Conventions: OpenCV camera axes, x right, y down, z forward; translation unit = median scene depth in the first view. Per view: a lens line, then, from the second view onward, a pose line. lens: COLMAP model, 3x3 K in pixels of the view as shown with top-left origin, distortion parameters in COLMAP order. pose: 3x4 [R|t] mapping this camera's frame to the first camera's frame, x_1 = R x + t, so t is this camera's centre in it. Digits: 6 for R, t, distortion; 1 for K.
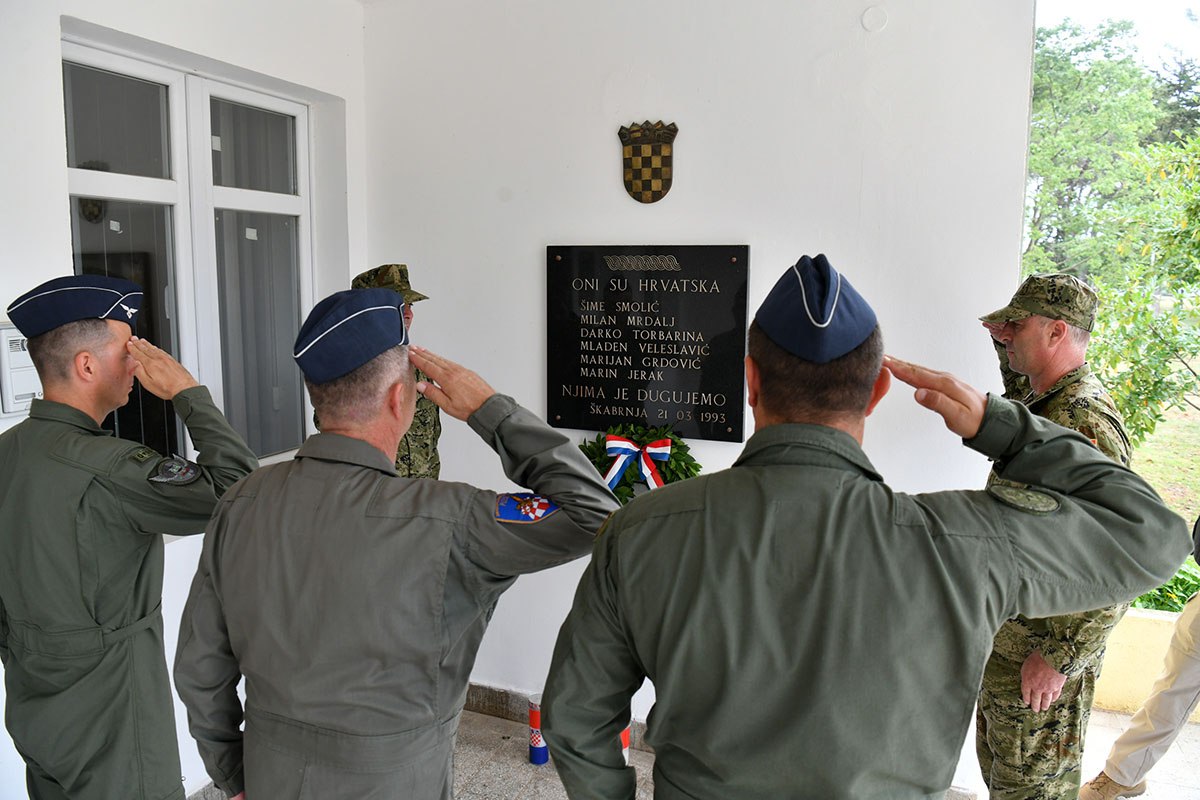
lens RADIAL K [[839.4, 0, 600.0], [0, 839.4, 398.2], [0, 0, 1]] dist [-0.060110, 0.000484]
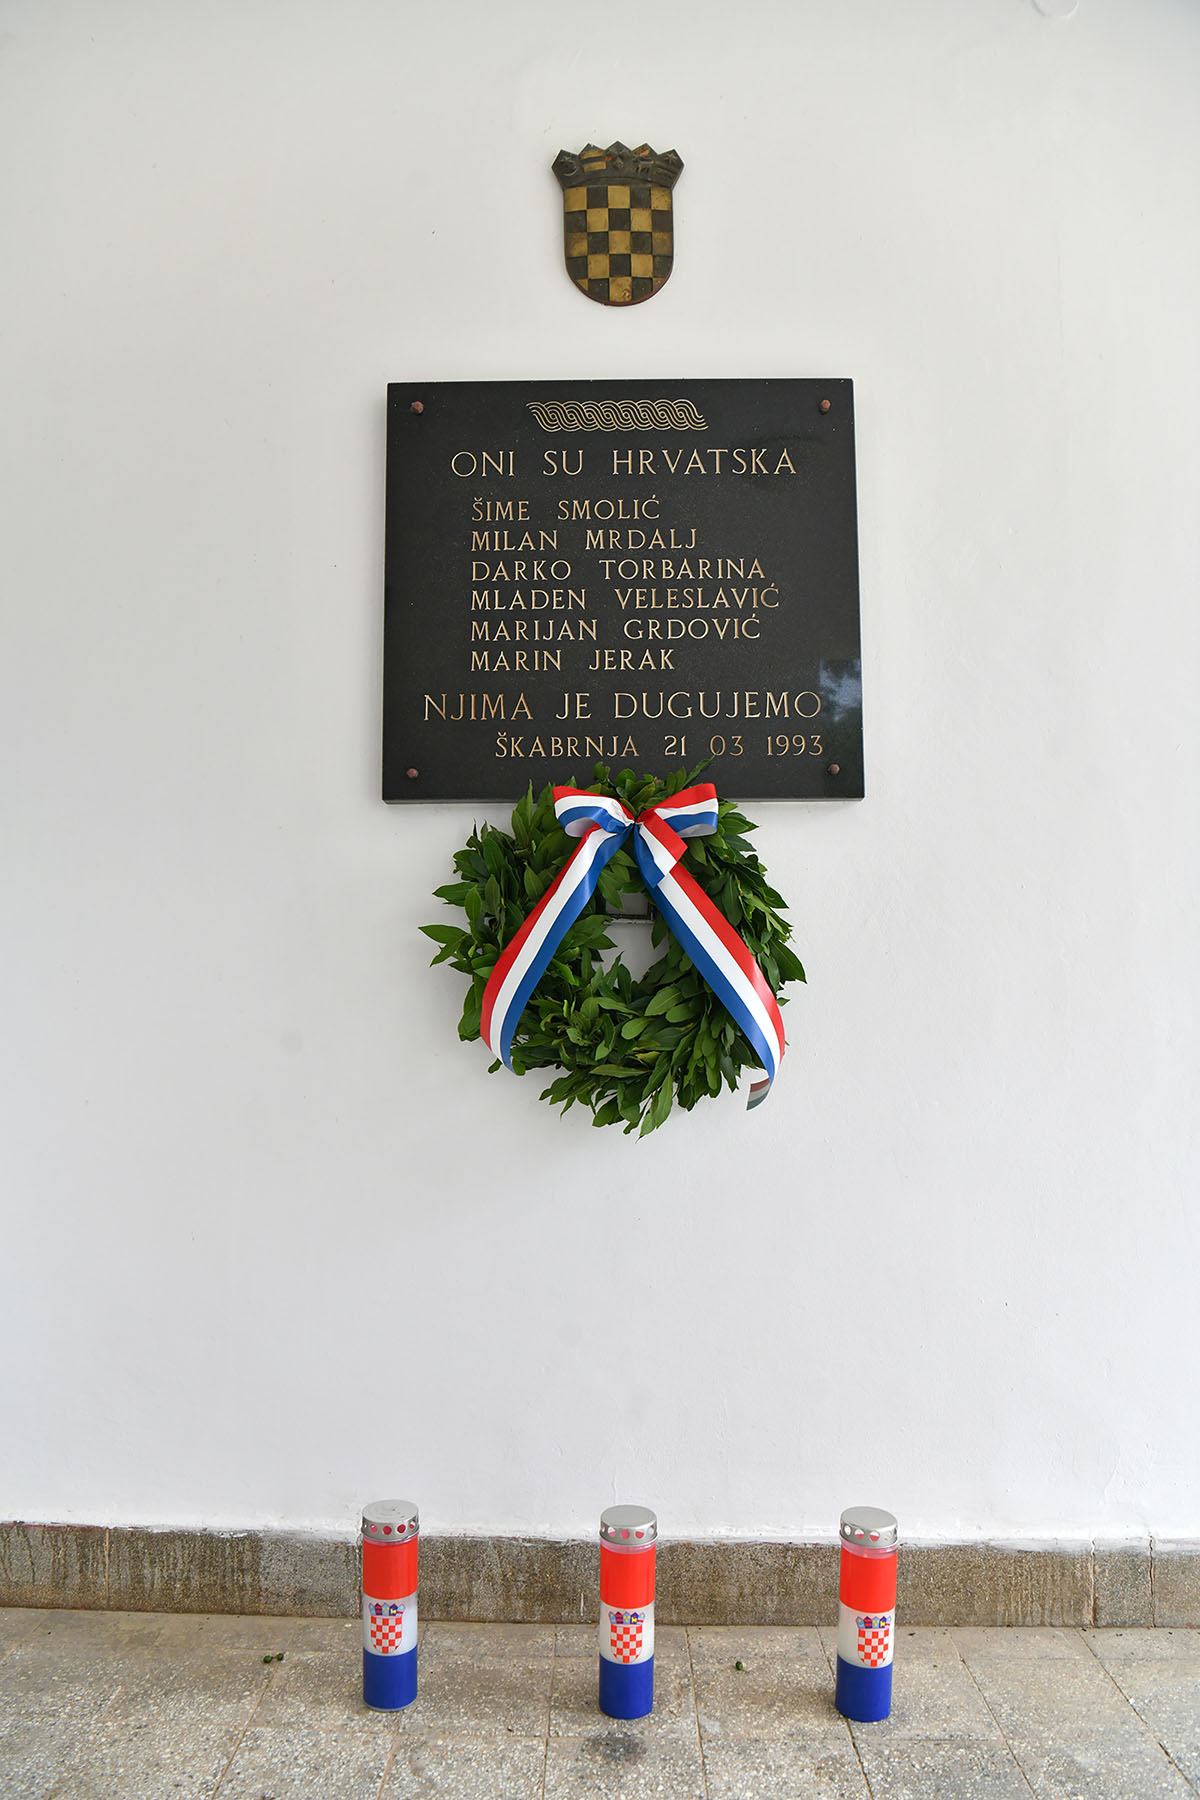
lens RADIAL K [[1259.1, 0, 599.6], [0, 1259.1, 900.2], [0, 0, 1]] dist [-0.060110, 0.000484]
pose [[0.938784, 0.013255, 0.344252, -0.184932], [0.061987, 0.976452, -0.206637, 0.229140], [-0.338885, 0.215326, 0.915856, 0.439702]]
